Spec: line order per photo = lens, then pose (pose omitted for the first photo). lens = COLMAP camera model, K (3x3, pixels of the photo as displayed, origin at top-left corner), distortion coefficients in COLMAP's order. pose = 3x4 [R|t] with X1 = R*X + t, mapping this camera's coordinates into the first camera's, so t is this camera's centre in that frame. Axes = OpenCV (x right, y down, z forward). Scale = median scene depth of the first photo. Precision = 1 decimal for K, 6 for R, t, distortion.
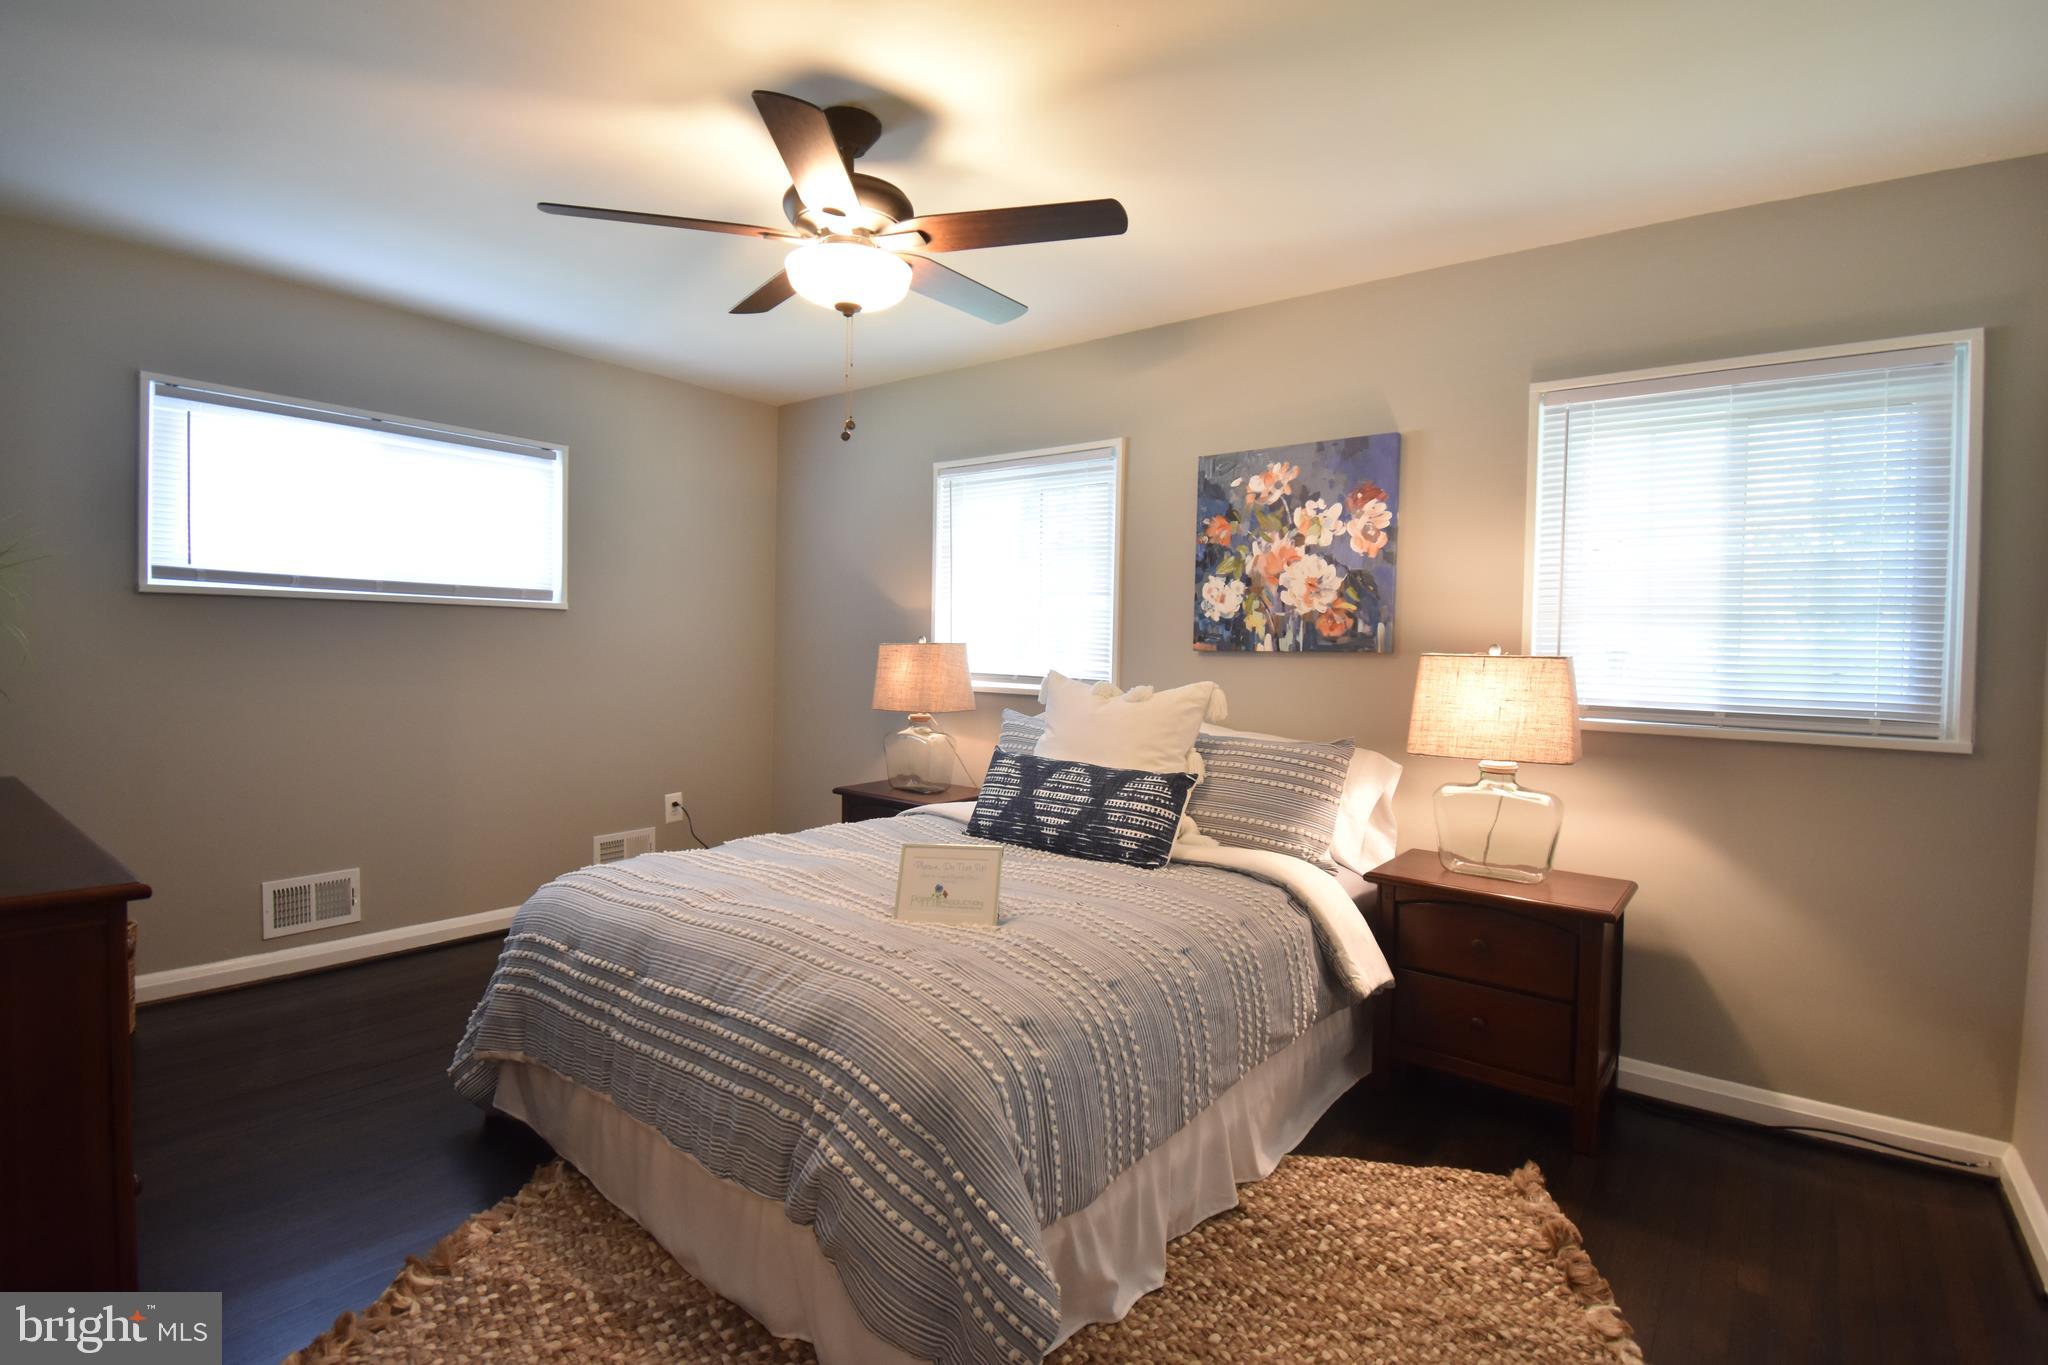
lens RADIAL K [[971.6, 0, 1020.5], [0, 971.6, 673.6], [0, 0, 1]] dist [0.021969, -0.029762]
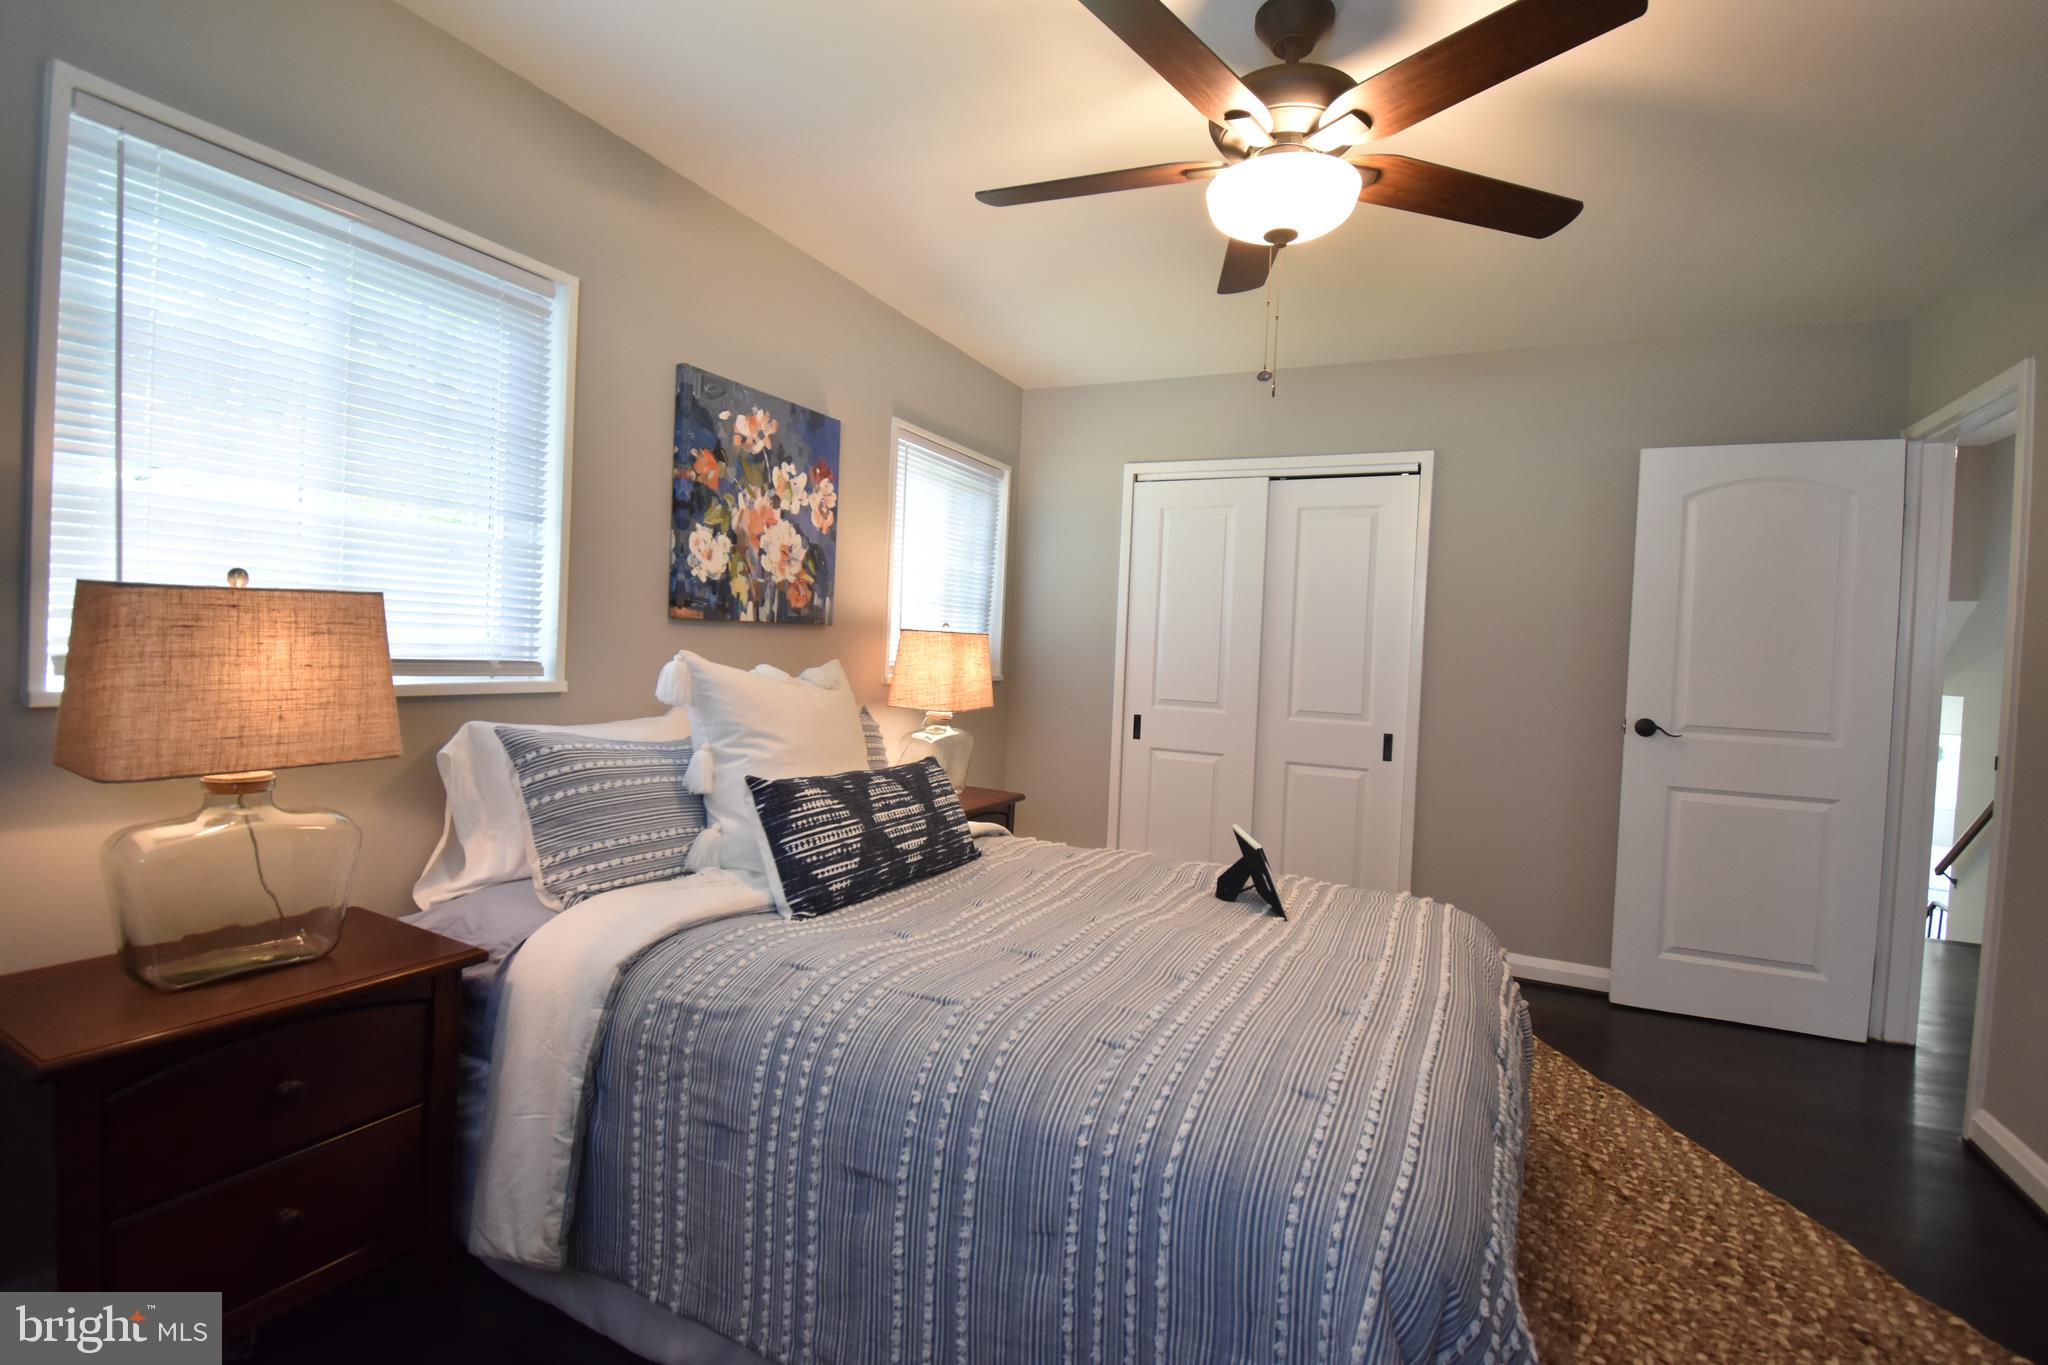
lens RADIAL K [[971.6, 0, 1020.5], [0, 971.6, 673.6], [0, 0, 1]] dist [0.021969, -0.029762]
pose [[-0.223765, -0.062149, 0.972660, -0.671617], [-0.026374, 0.997986, 0.057700, -0.033355], [-0.974286, -0.012741, -0.224953, 0.970289]]
